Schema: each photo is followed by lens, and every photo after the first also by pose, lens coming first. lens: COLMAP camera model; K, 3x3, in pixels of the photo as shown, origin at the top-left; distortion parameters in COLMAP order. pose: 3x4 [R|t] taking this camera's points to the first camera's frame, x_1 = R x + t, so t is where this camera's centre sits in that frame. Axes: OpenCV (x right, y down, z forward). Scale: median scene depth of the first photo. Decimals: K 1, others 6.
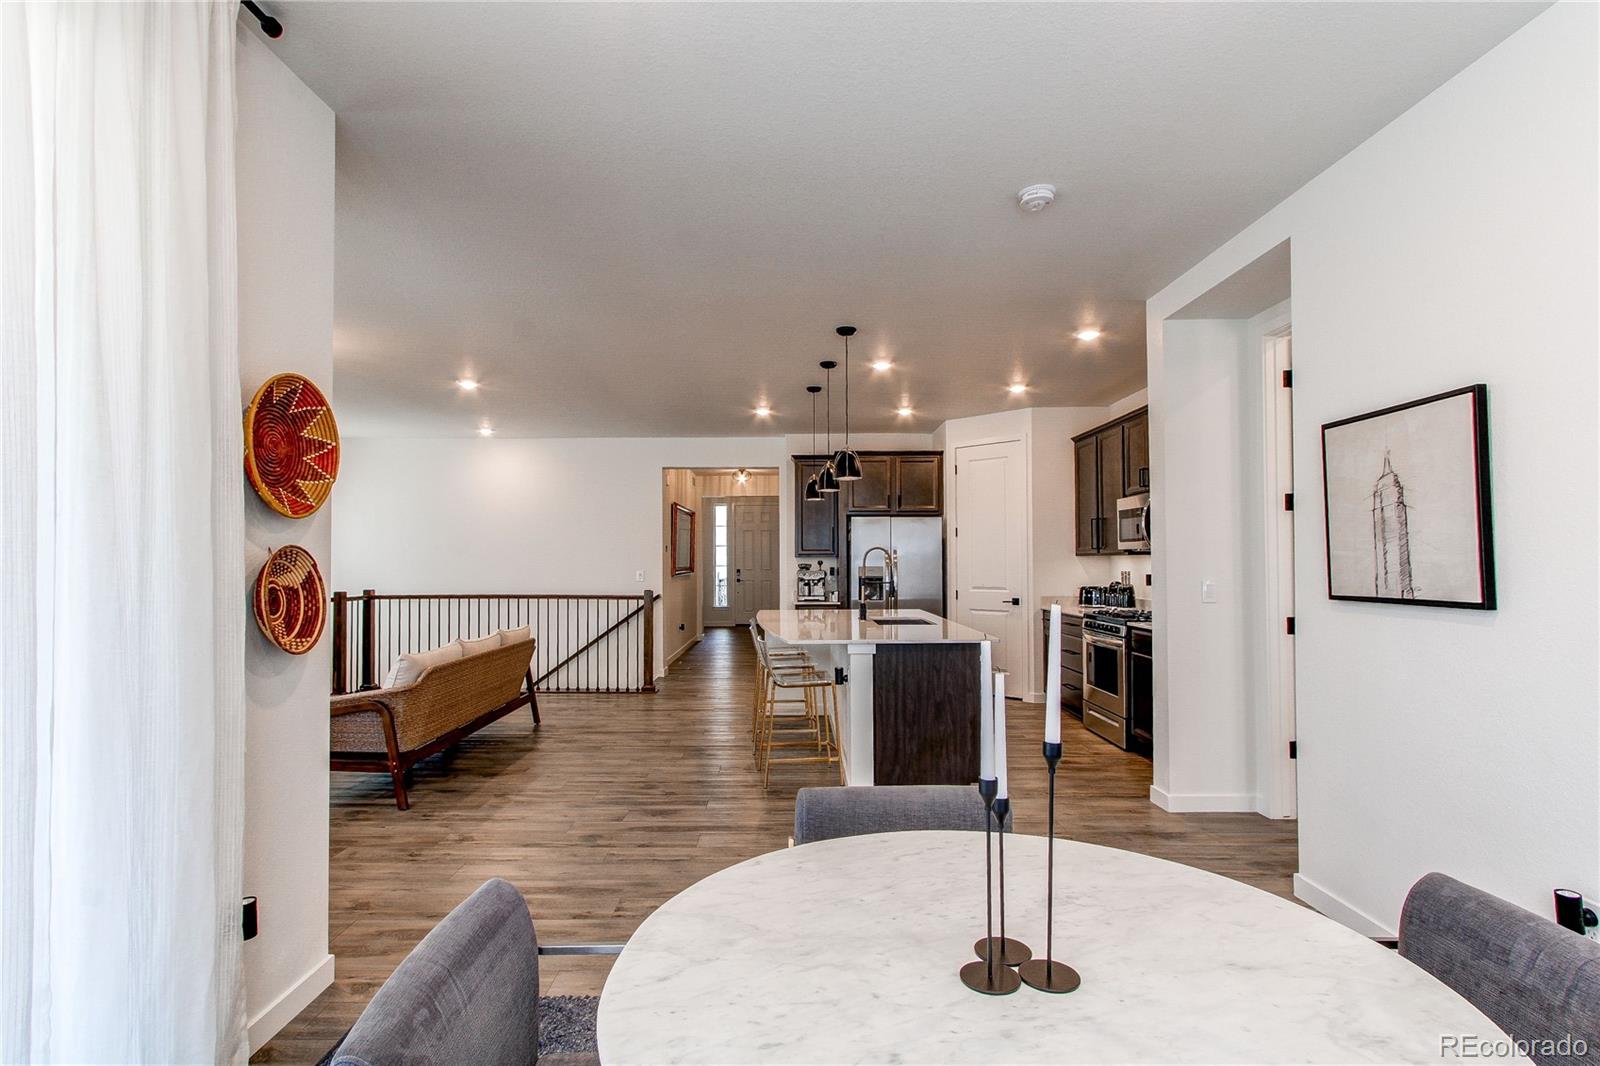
lens RADIAL K [[761.3, 0, 792.3], [0, 761.3, 546.3], [0, 0, 1]] dist [-0.006468, 0.006272]
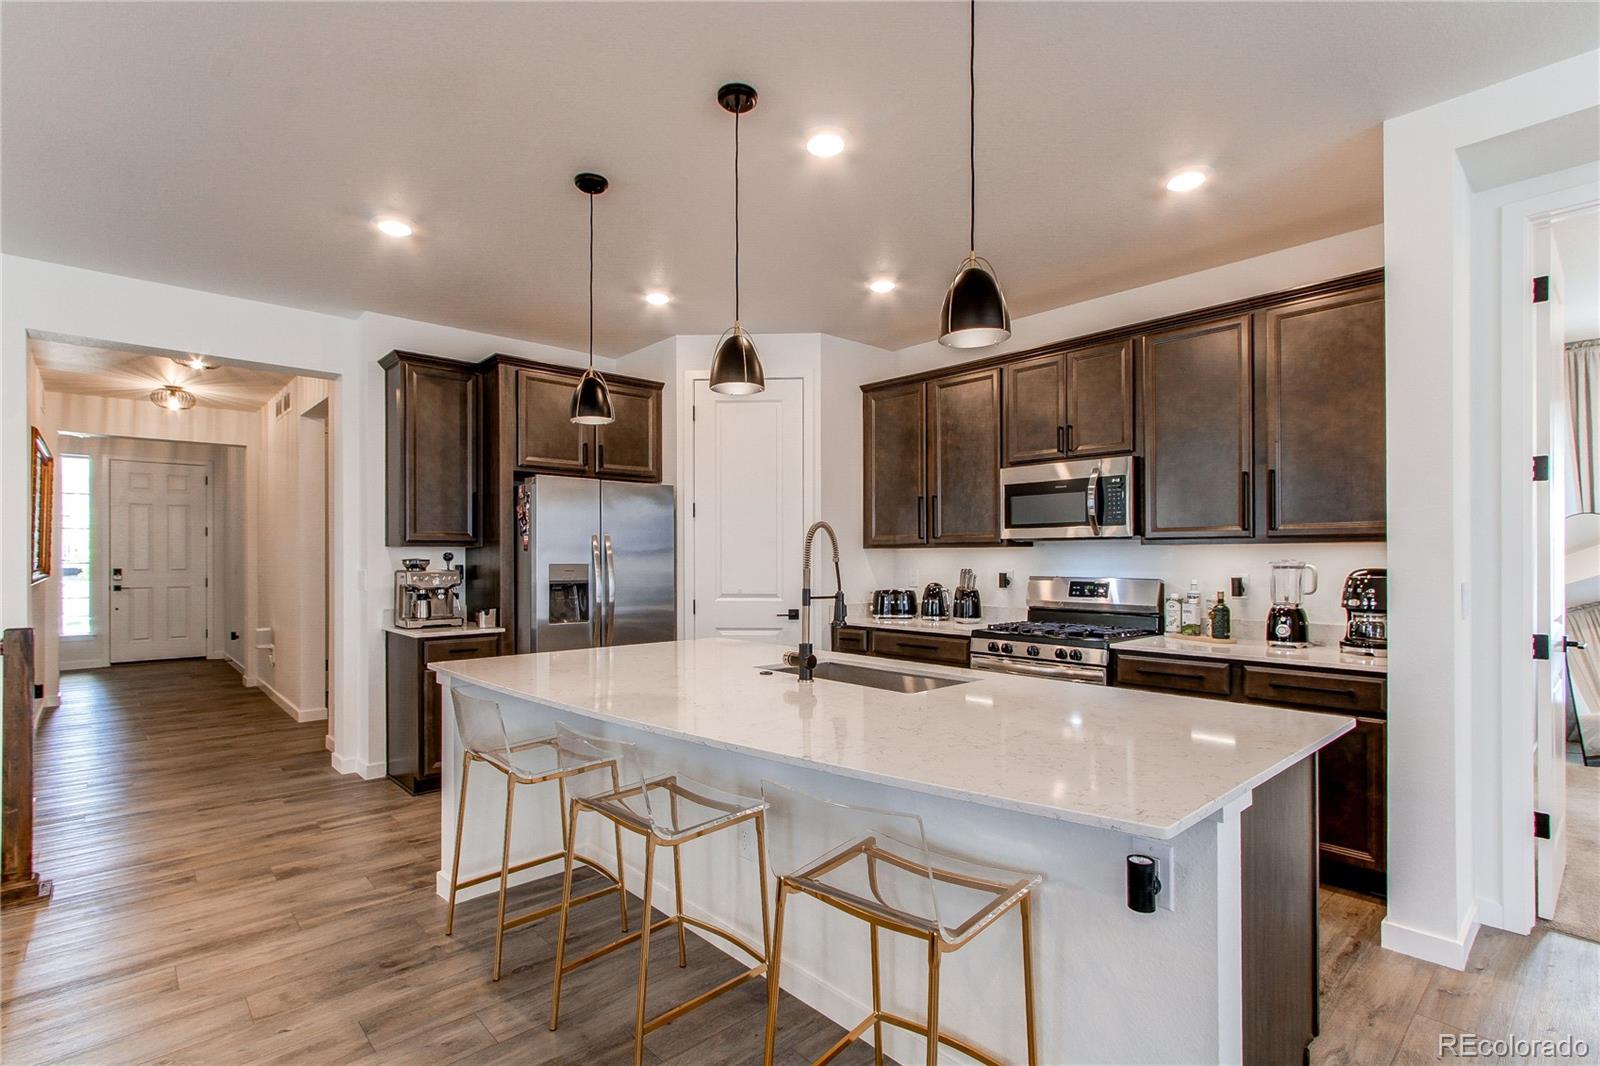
lens RADIAL K [[761.3, 0, 795.8], [0, 761.3, 553.1], [0, 0, 1]] dist [-0.006468, 0.006272]
pose [[0.743023, 0.005524, 0.669244, -0.156251], [-0.014932, 0.999854, 0.008325, 0.011613], [-0.669100, -0.016179, 0.742996, 0.469946]]
